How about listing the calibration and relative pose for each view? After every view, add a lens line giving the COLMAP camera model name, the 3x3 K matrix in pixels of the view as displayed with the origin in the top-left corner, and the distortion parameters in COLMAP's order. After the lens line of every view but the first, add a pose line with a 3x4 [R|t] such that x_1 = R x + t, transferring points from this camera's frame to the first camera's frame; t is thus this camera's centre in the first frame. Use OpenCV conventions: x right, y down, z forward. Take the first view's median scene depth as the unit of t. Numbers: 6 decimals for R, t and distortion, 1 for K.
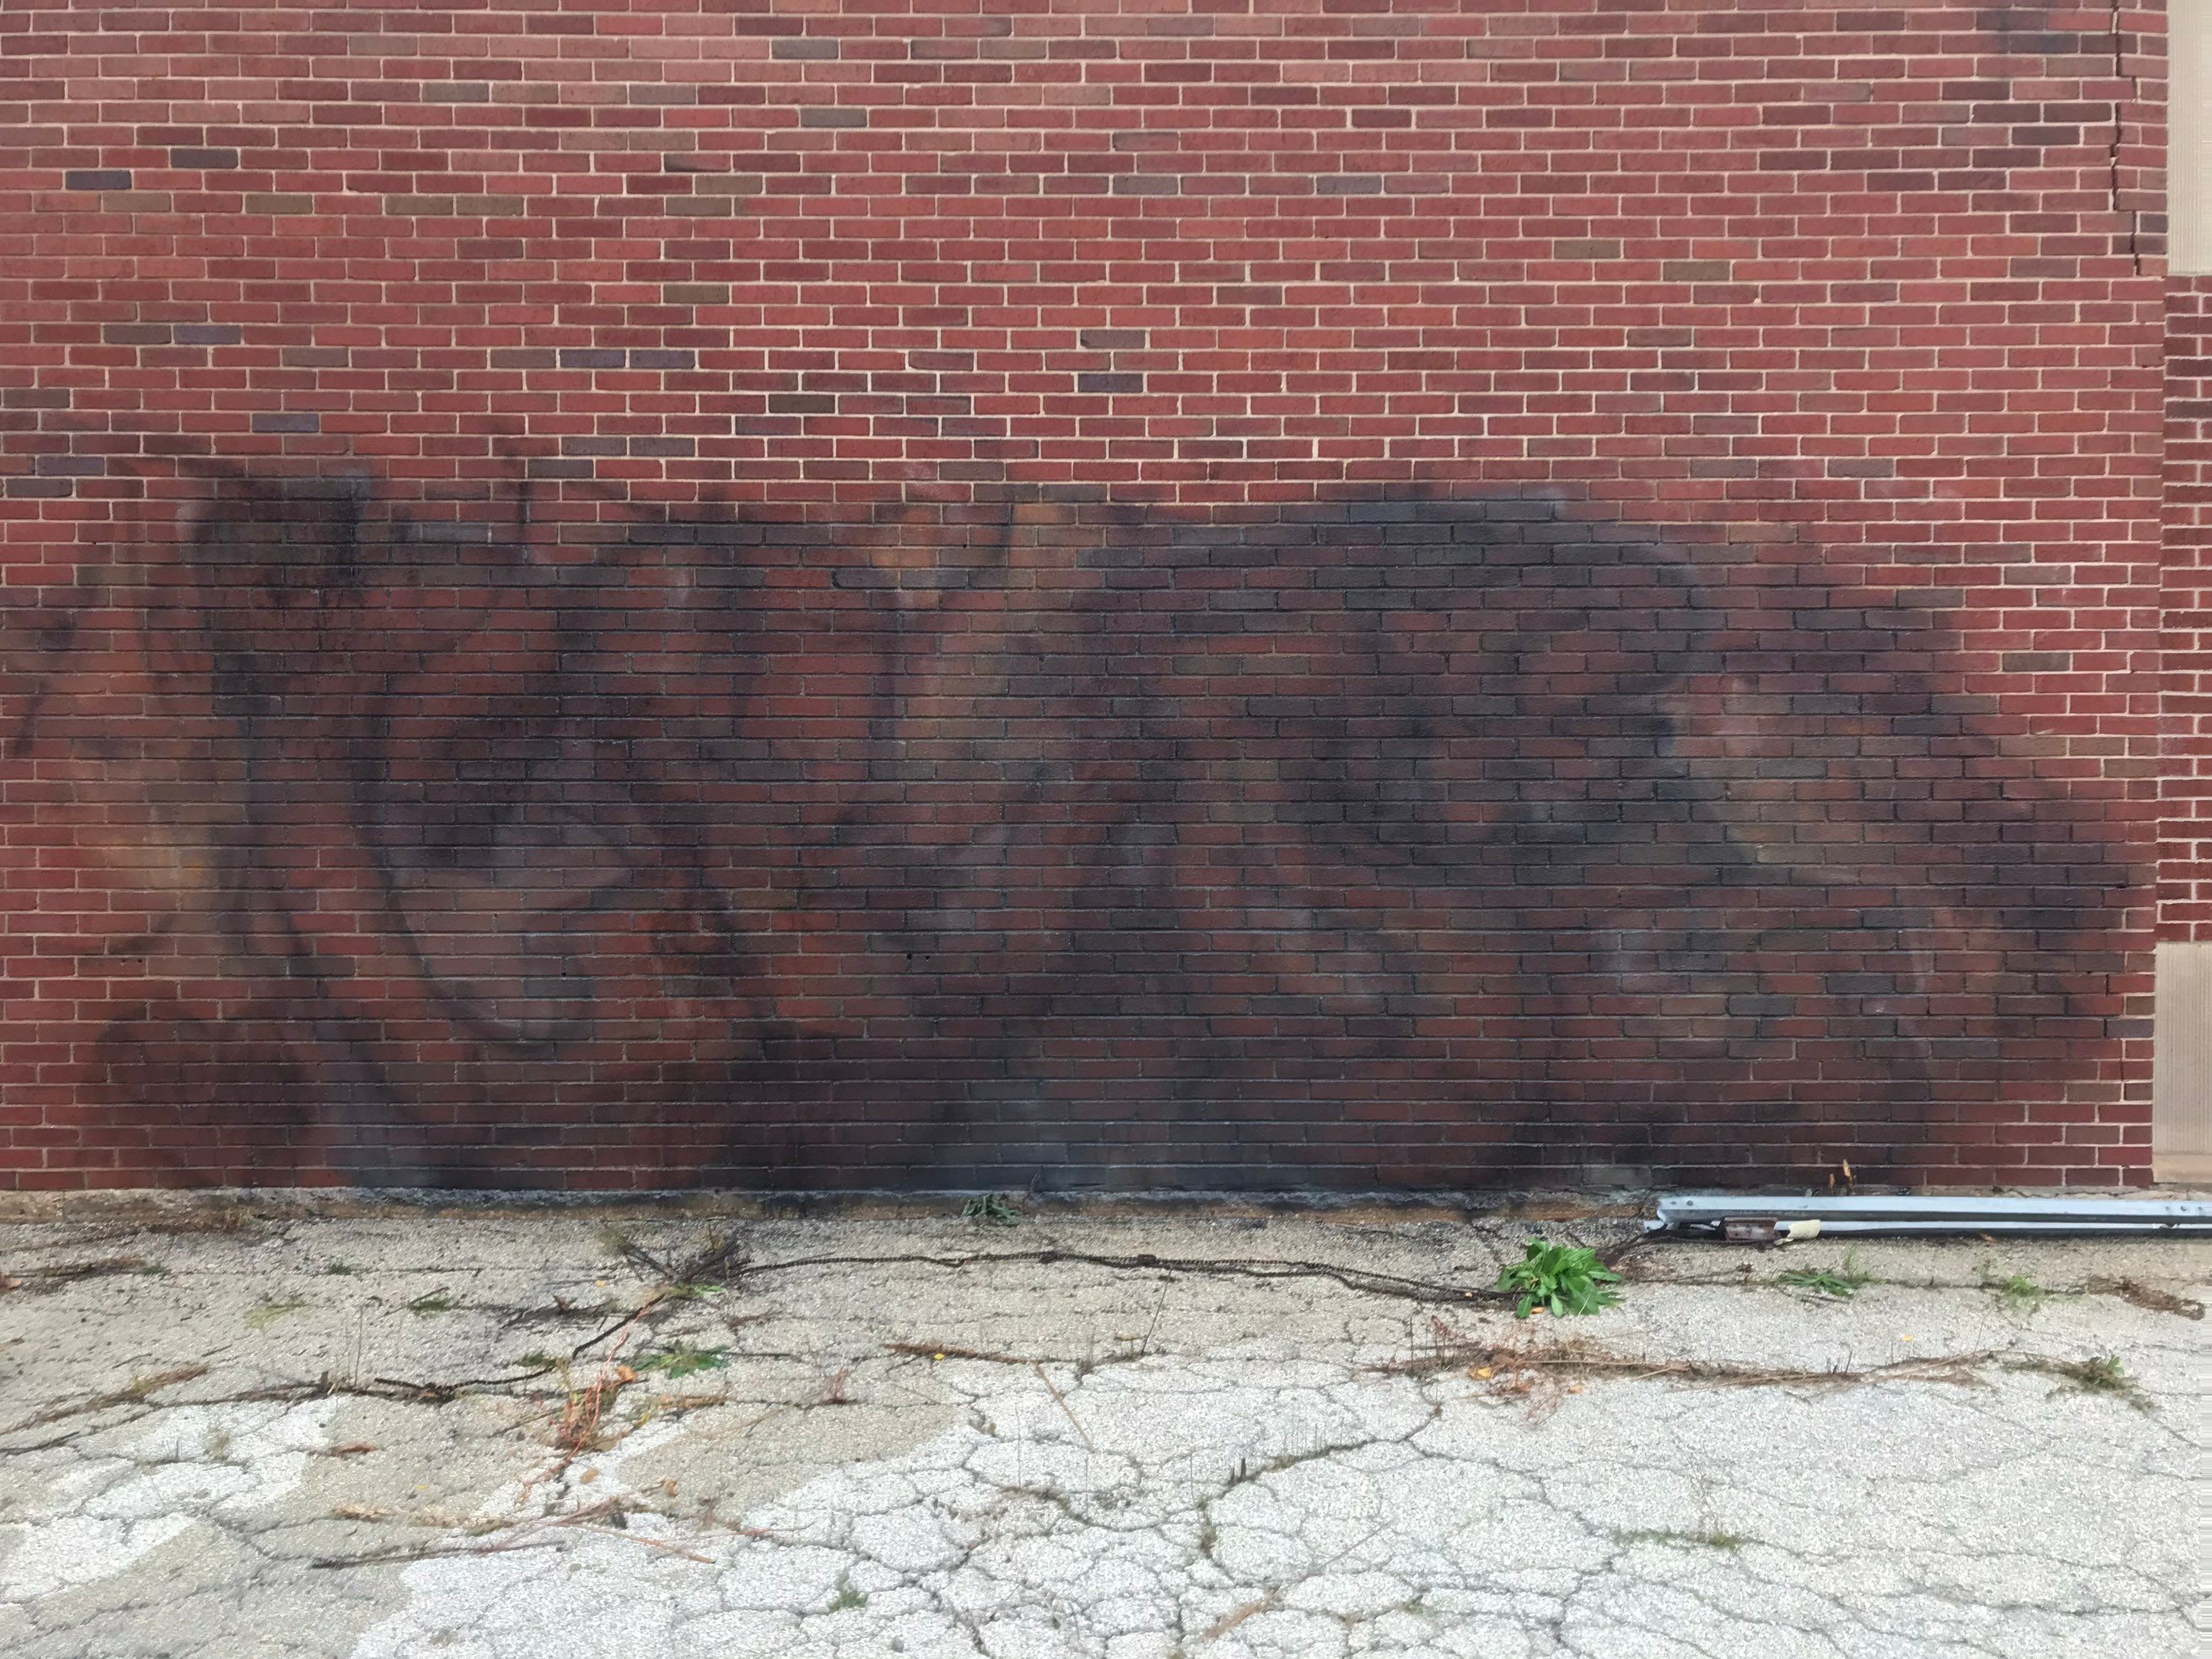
lens RADIAL K [[1824.6, 0, 1062.0], [0, 1824.6, 805.4], [0, 0, 1]] dist [0.026030, 0.008304]
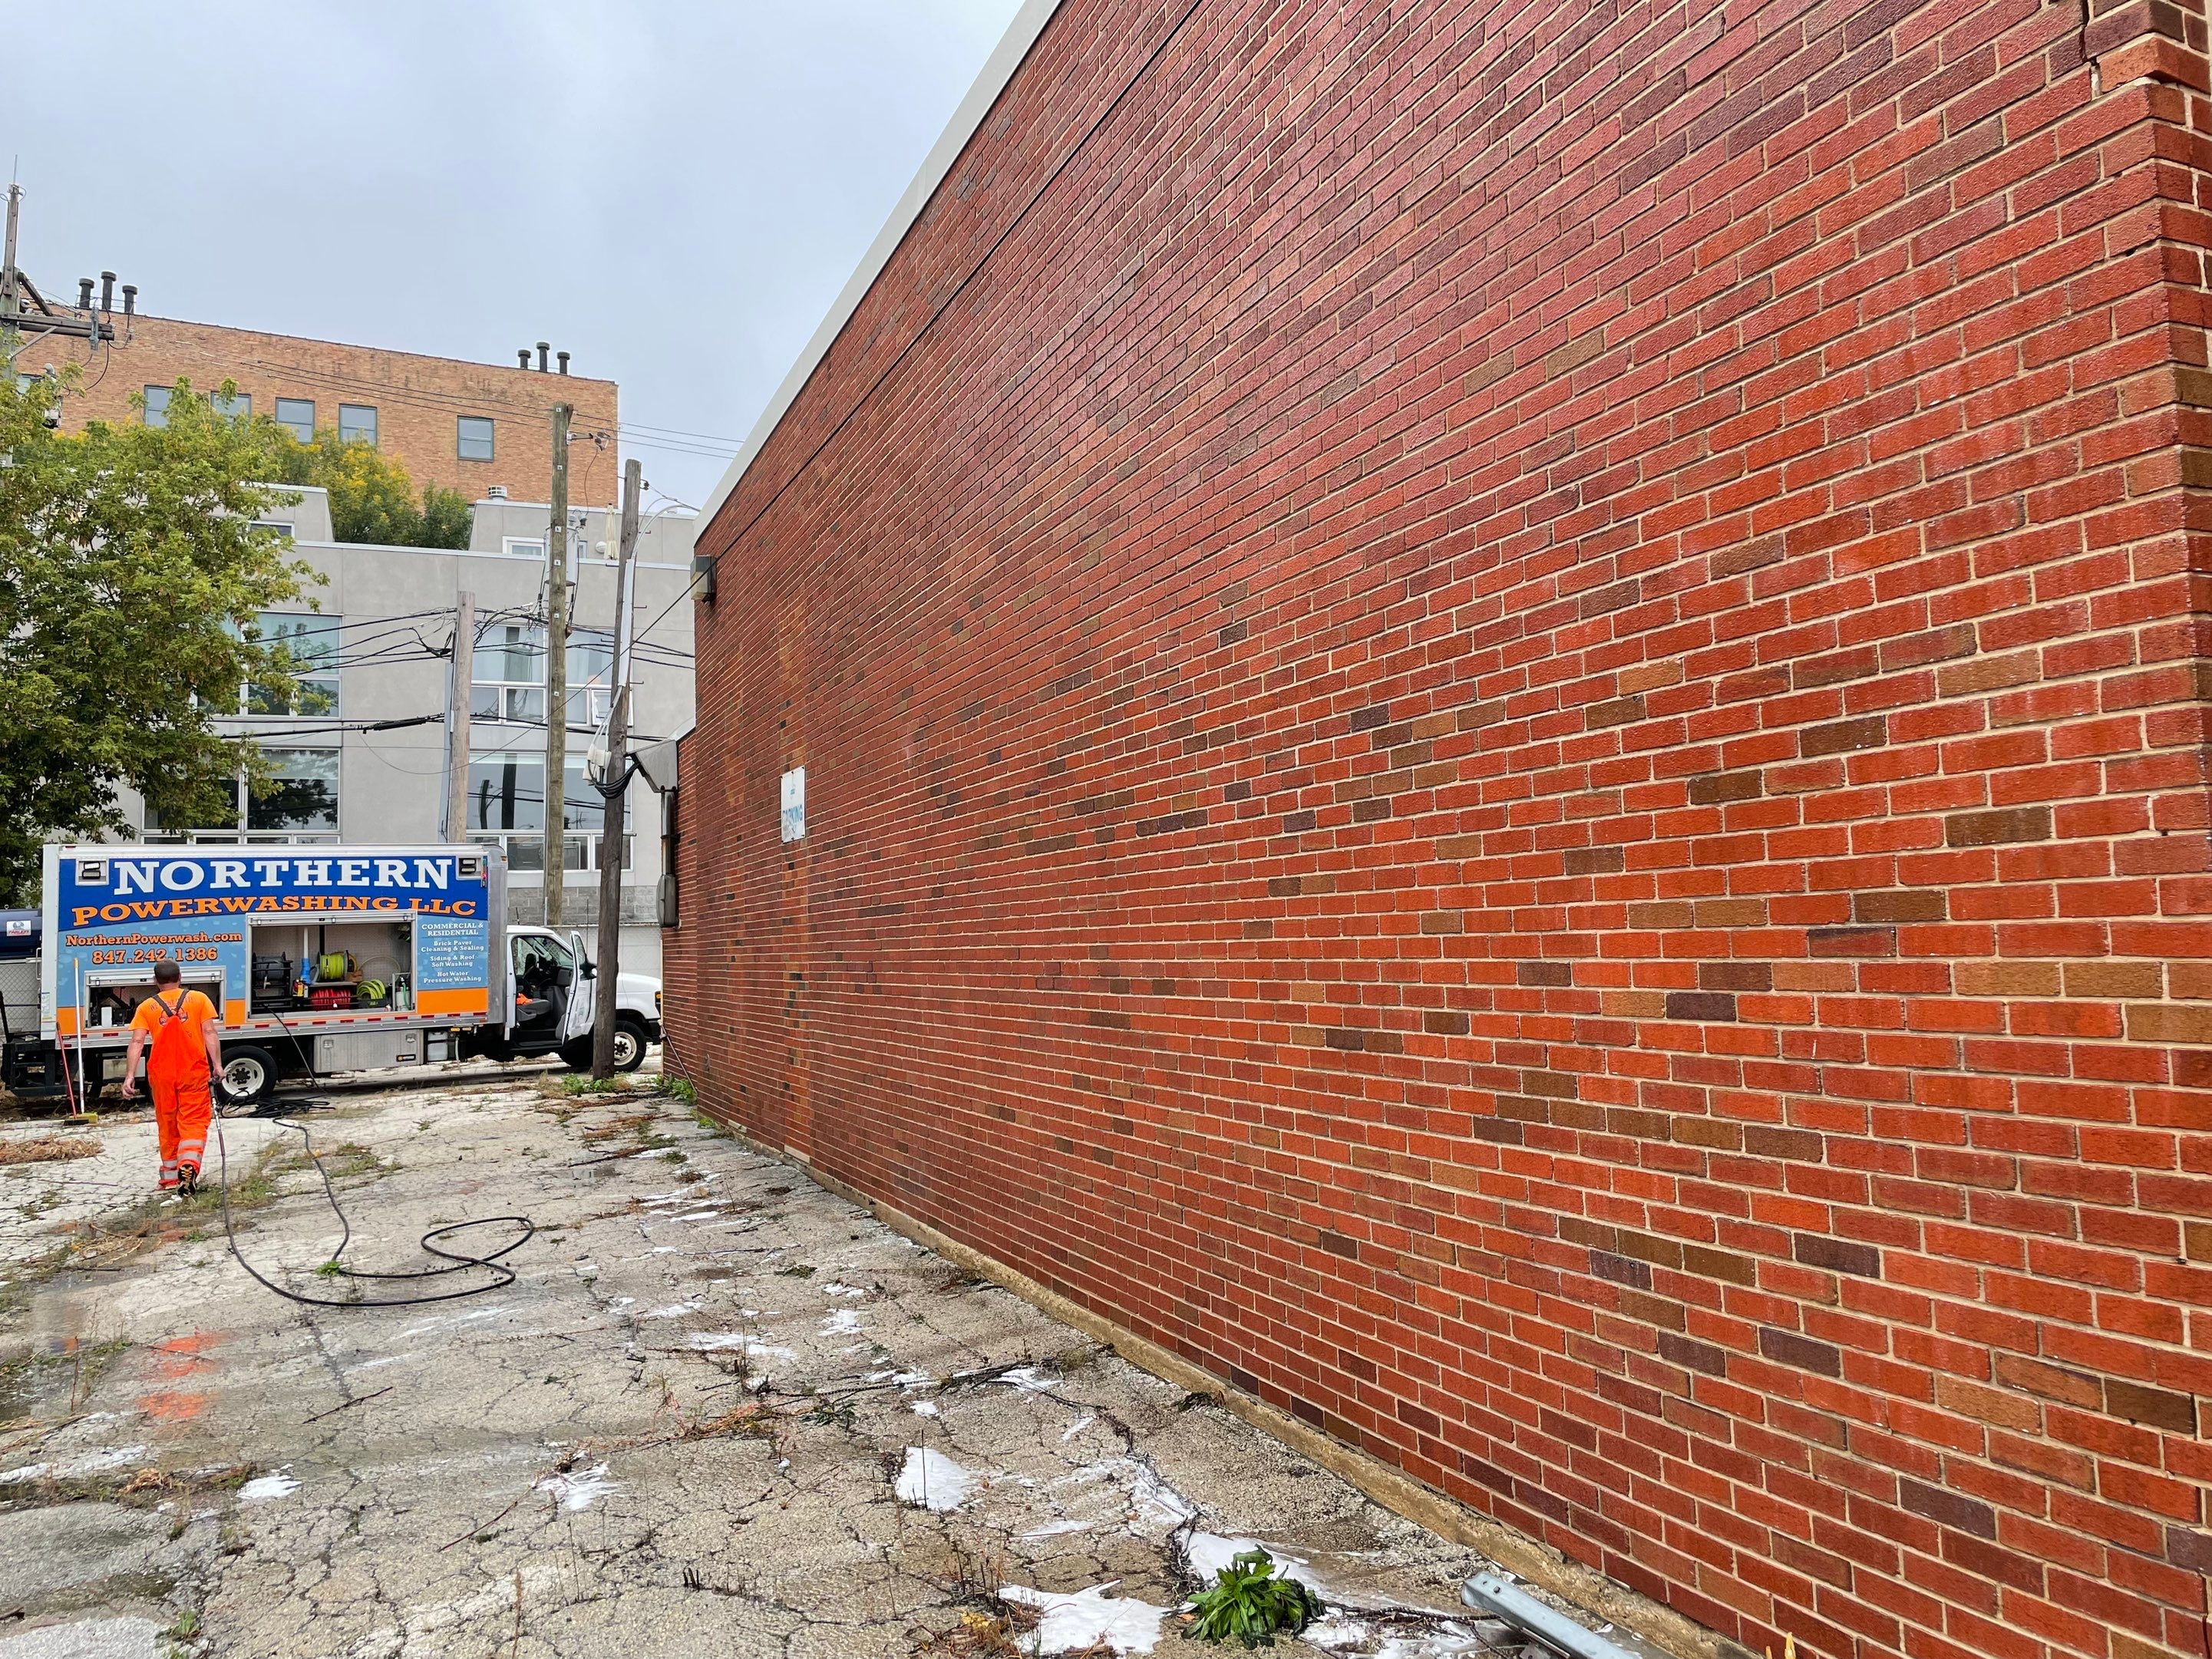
lens RADIAL K [[1671.1, 0, 1104.5], [0, 1671.1, 796.3], [0, 0, 1]] dist [0.067810, -0.058823]
pose [[0.377521, -0.090737, -0.921545, 0.911726], [0.006808, 0.995433, -0.095224, -0.040224], [0.925976, 0.029675, 0.376414, 0.556028]]
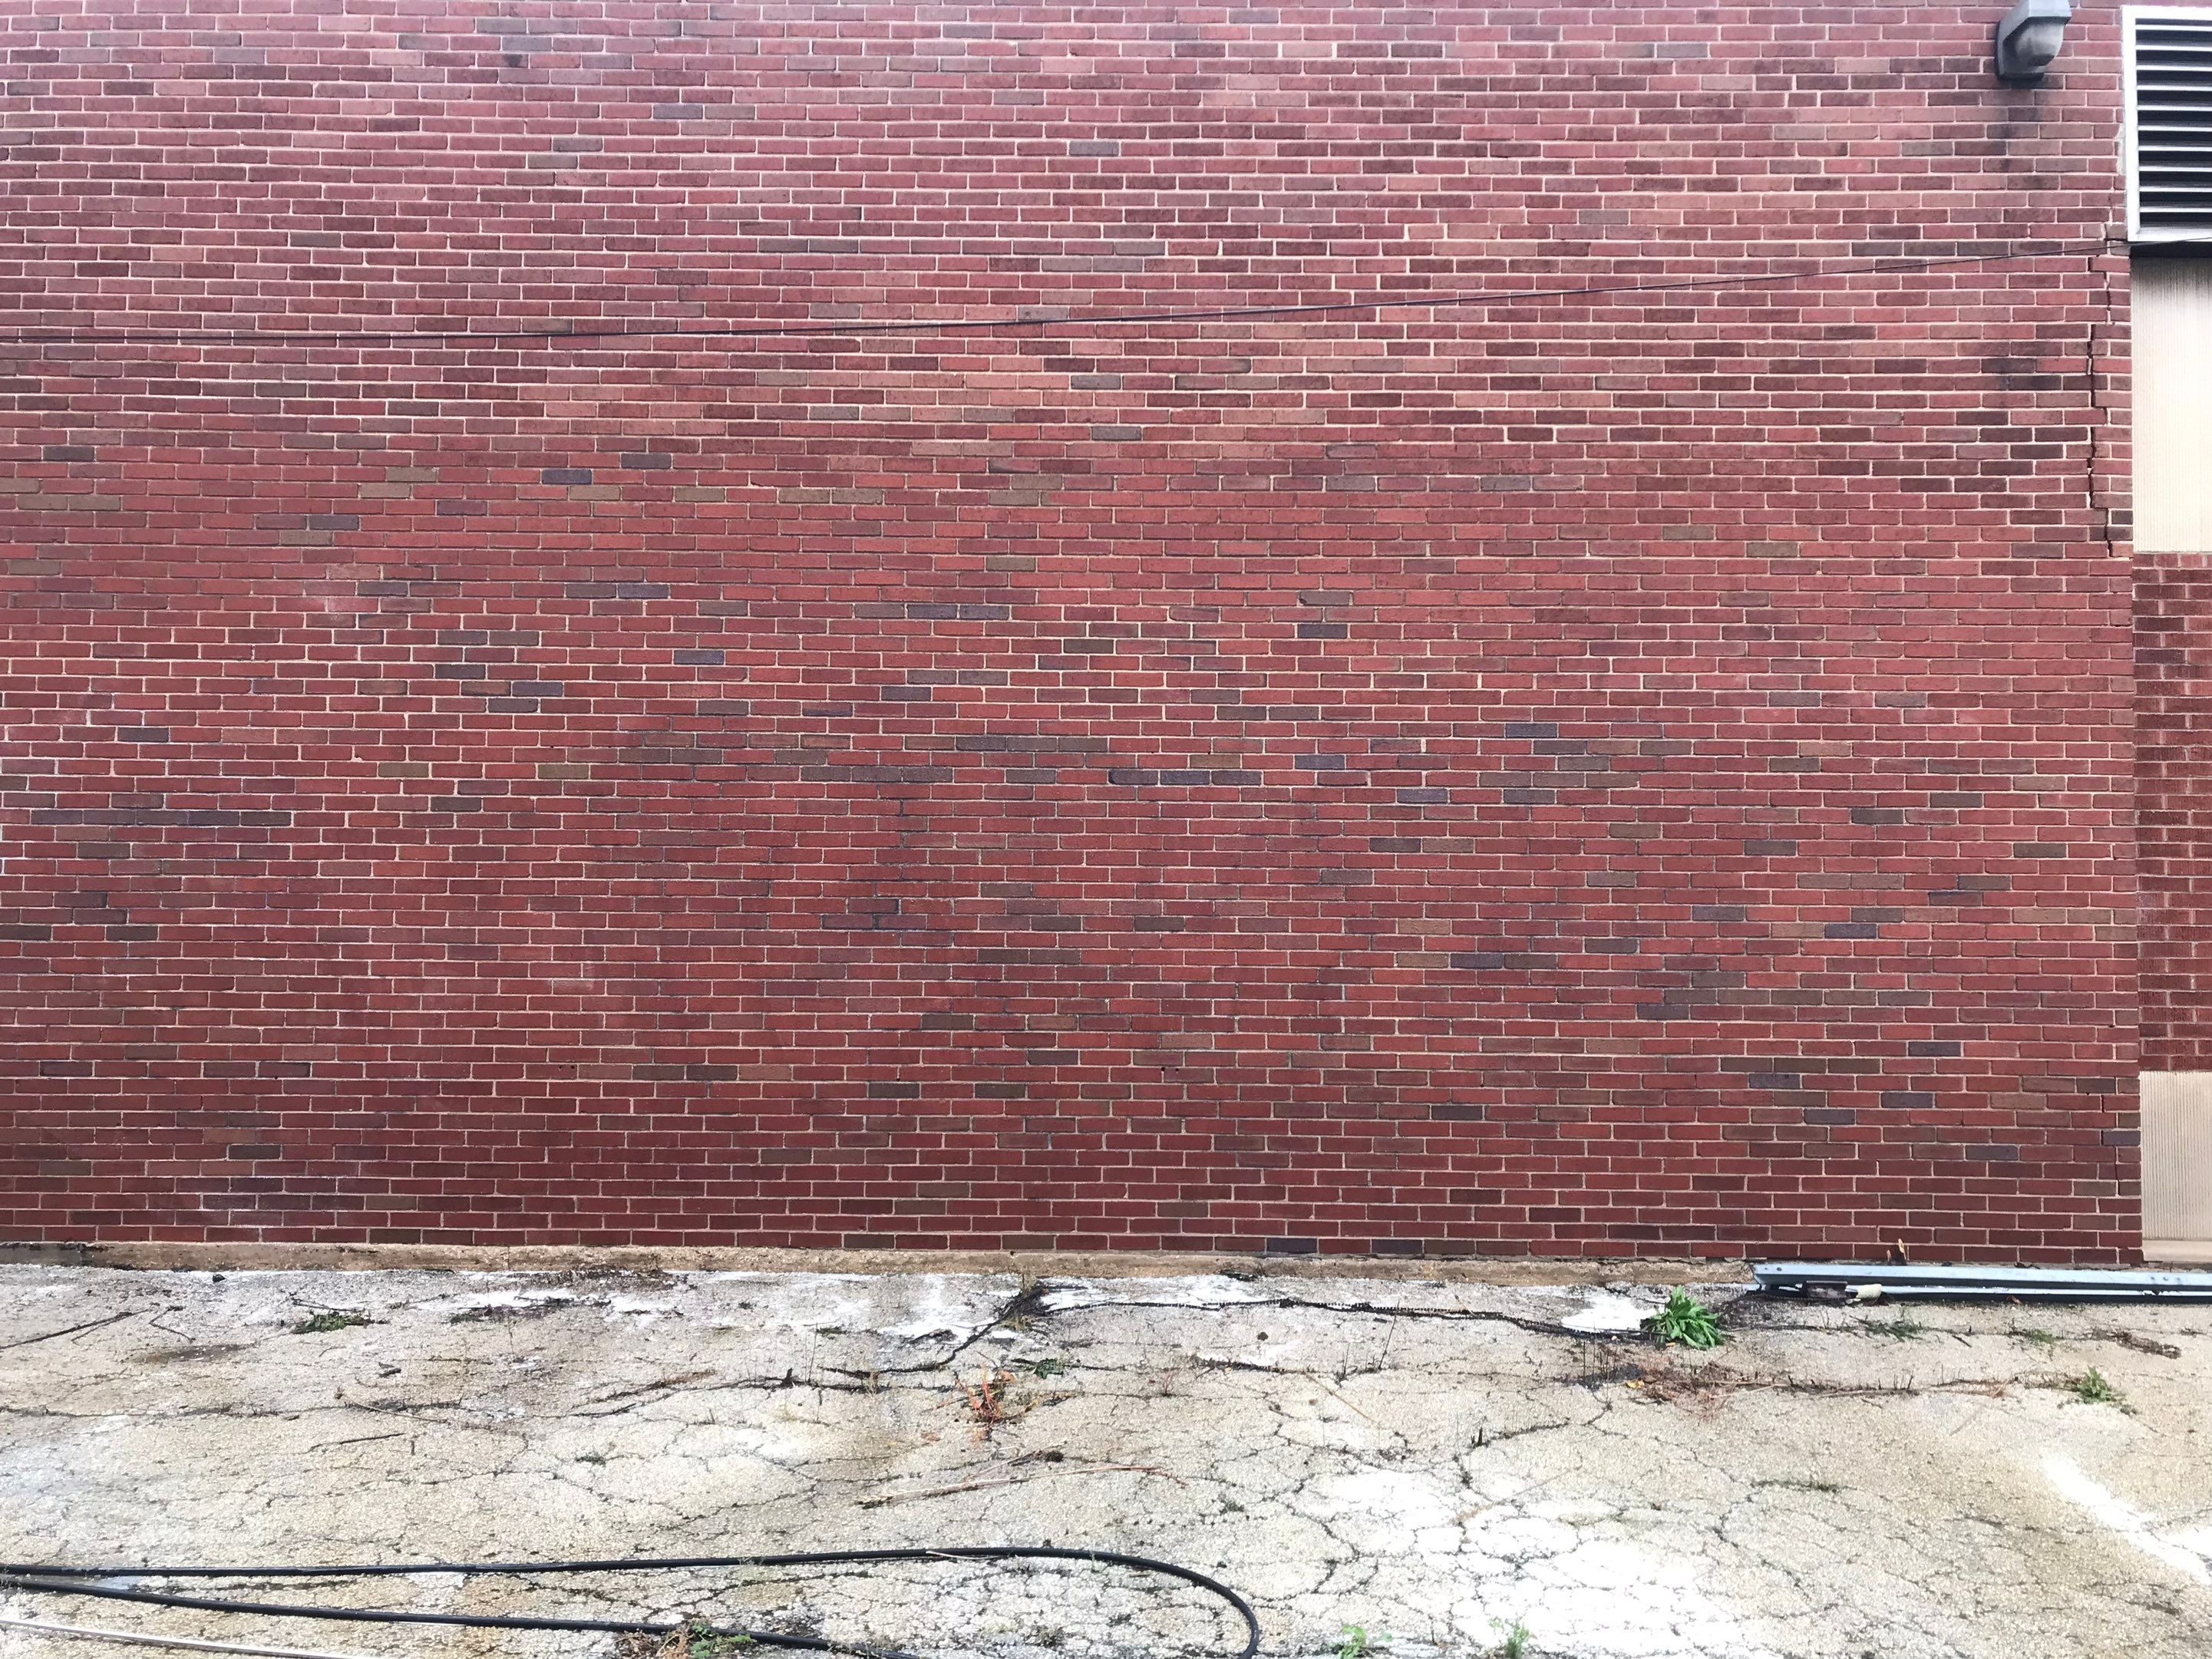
lens RADIAL K [[1823.4, 0, 1066.3], [0, 1823.4, 812.9], [0, 0, 1]] dist [0.027342, 0.000545]
pose [[0.999921, 0.009172, -0.008636, -0.145368], [-0.009702, 0.997935, -0.063495, -0.015965], [0.008036, 0.063573, 0.997945, -0.299290]]
